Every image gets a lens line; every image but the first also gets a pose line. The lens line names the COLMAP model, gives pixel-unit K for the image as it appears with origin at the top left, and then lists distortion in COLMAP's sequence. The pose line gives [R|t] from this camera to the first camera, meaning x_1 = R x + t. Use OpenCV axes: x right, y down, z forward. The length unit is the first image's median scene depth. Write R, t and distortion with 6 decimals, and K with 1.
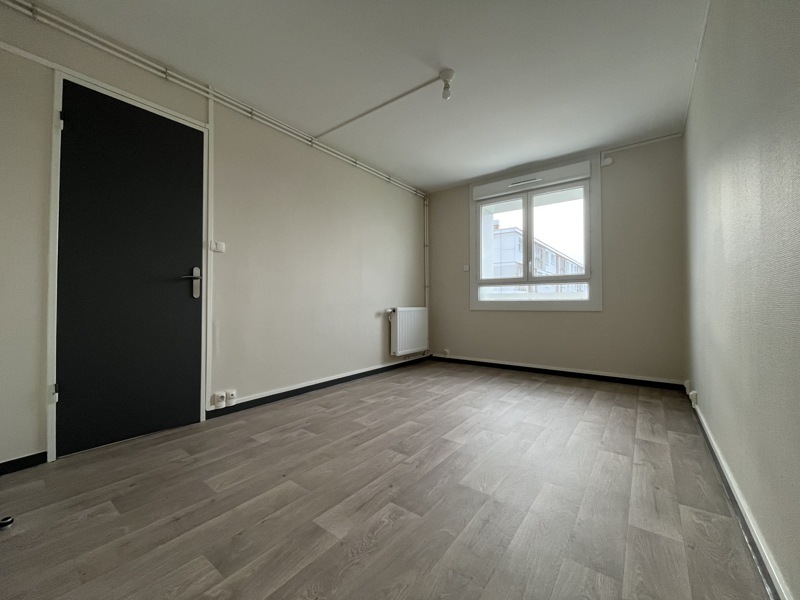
lens RADIAL K [[323.7, 0, 400.4], [0, 323.7, 298.0], [0, 0, 1]] dist [-0.000014, 0.000013]
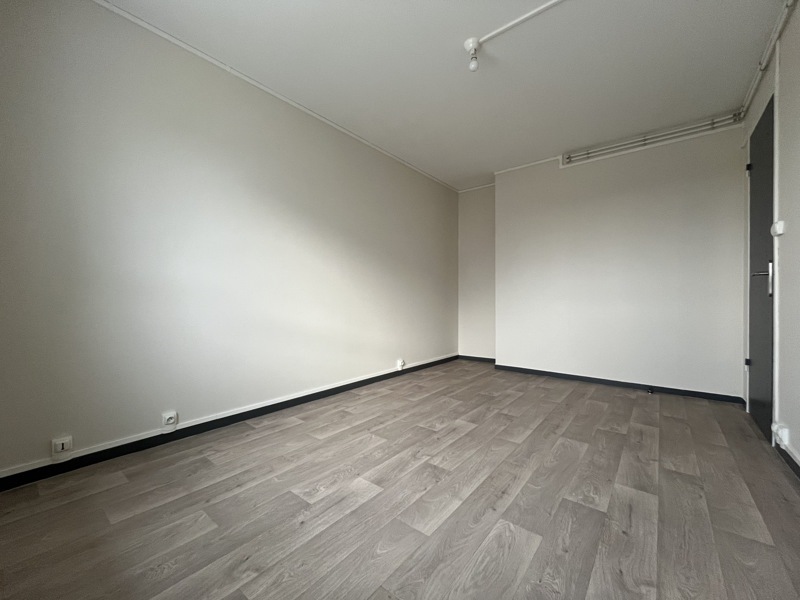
lens RADIAL K [[323.7, 0, 400.4], [0, 323.7, 298.0], [0, 0, 1]] dist [-0.000014, 0.000013]
pose [[-0.999571, 0.000624, 0.029283, -0.115436], [0.000136, 0.999861, -0.016672, 0.009668], [-0.029290, -0.016661, -0.999432, 1.026990]]
